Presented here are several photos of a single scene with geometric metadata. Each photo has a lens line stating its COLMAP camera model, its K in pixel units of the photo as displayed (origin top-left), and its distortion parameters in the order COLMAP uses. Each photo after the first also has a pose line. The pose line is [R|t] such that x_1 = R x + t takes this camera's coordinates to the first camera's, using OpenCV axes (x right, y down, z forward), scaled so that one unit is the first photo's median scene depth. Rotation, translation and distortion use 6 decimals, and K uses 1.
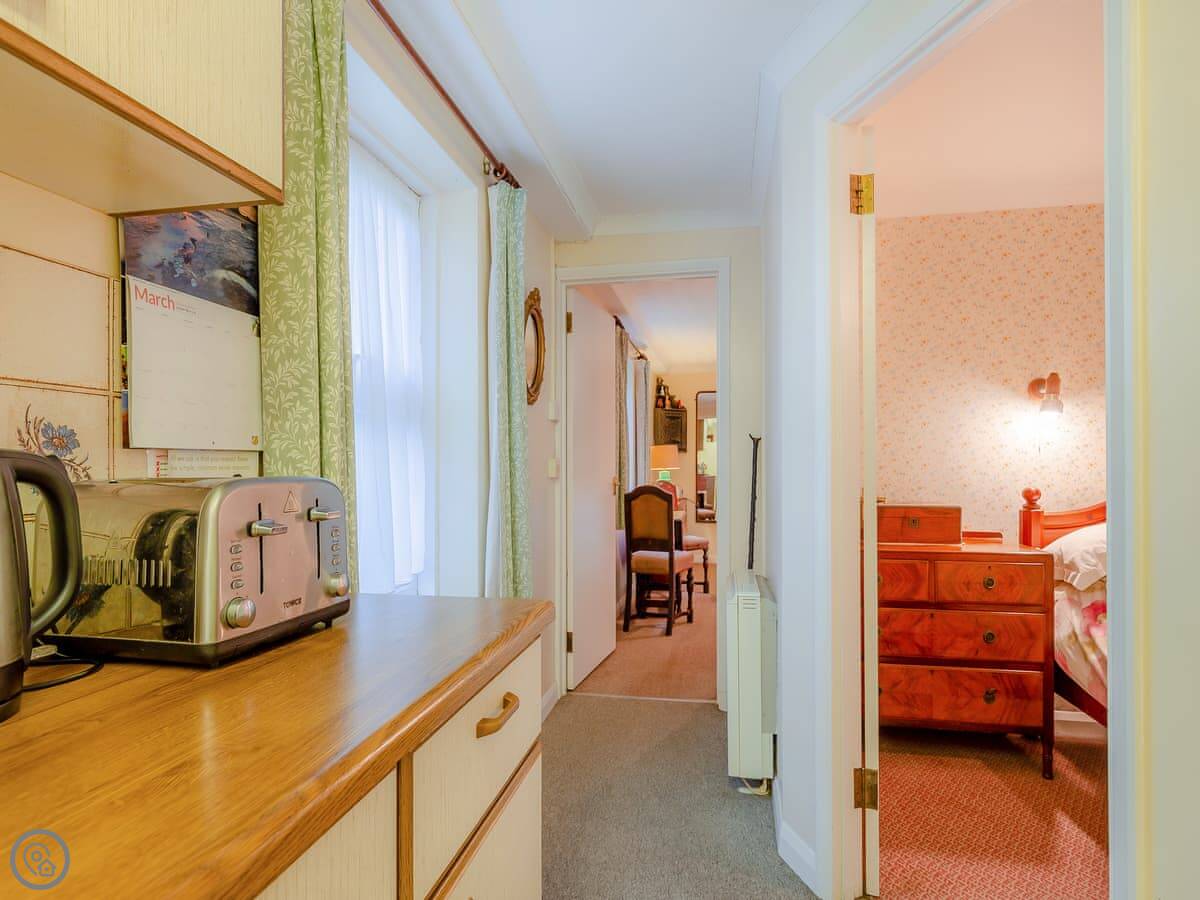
lens RADIAL K [[660.1, 0, 613.4], [0, 660.1, 455.5], [0, 0, 1]] dist [0.017414, -0.001304]
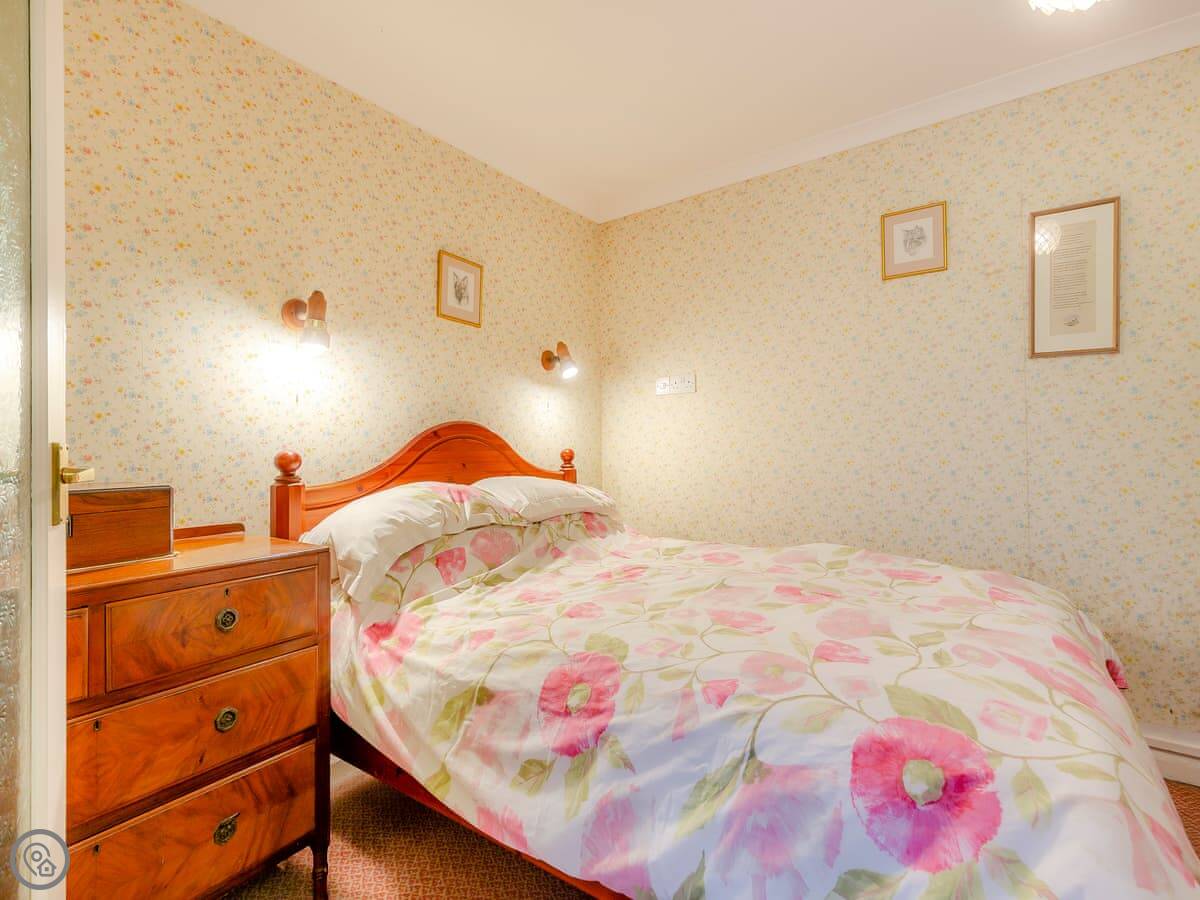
lens RADIAL K [[554.3, 0, 612.4], [0, 554.3, 445.1], [0, 0, 1]] dist [-0.001594, 0.000253]
pose [[0.417925, 0.000146, 0.908481, 0.255971], [-0.002604, 0.999996, 0.001037, 0.040898], [-0.908478, -0.002799, 0.417924, 0.468854]]
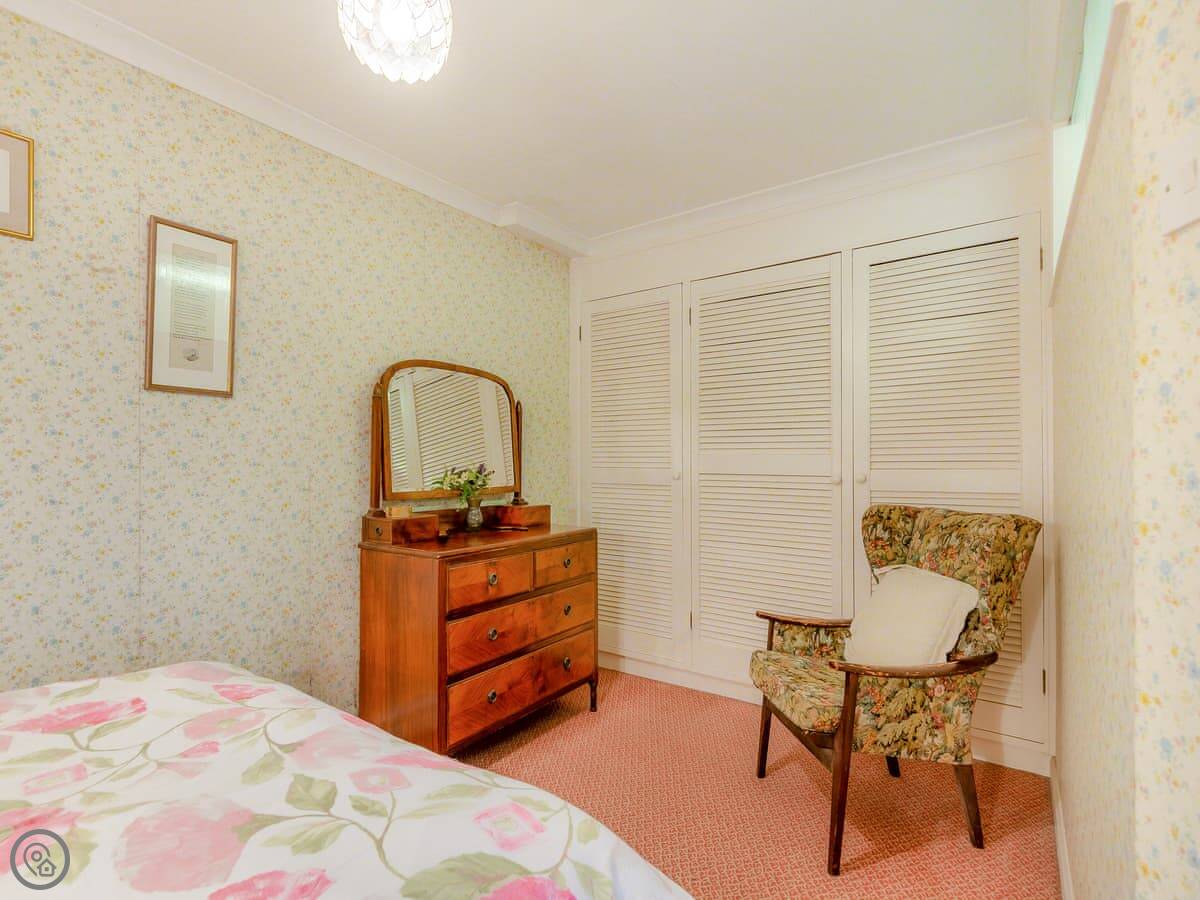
lens RADIAL K [[588.4, 0, 587.4], [0, 588.4, 459.9], [0, 0, 1]] dist [0.003952, 0.000554]
pose [[-0.893581, 0.007739, 0.448835, 0.435368], [0.000804, 0.999877, -0.015639, 0.012379], [-0.448901, -0.013614, -0.893478, 0.633639]]
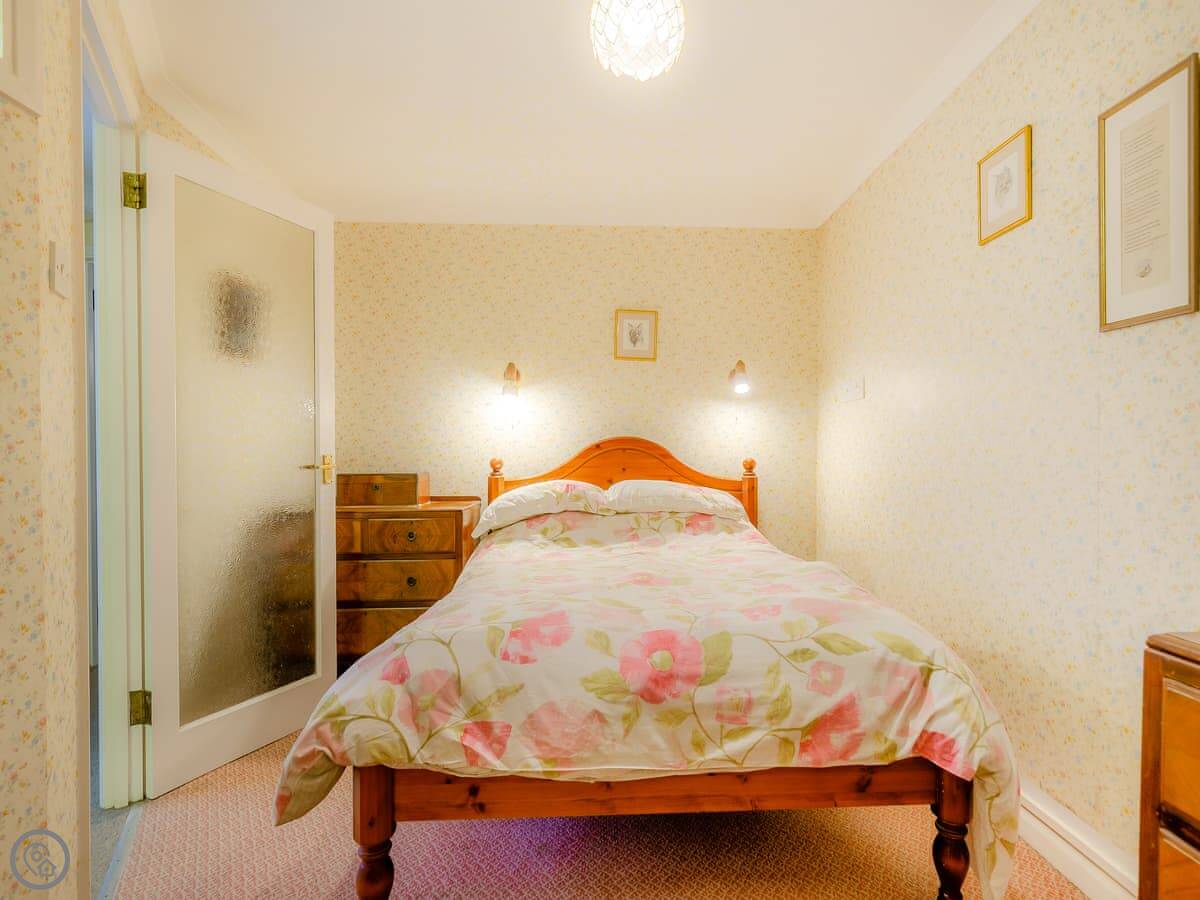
lens RADIAL K [[660.1, 0, 630.3], [0, 660.1, 452.7], [0, 0, 1]] dist [0.017414, -0.001304]
pose [[0.974868, 0.001573, 0.222776, 0.615185], [-0.003224, 0.999970, 0.007048, 0.029956], [-0.222758, -0.007590, 0.974844, -0.220959]]
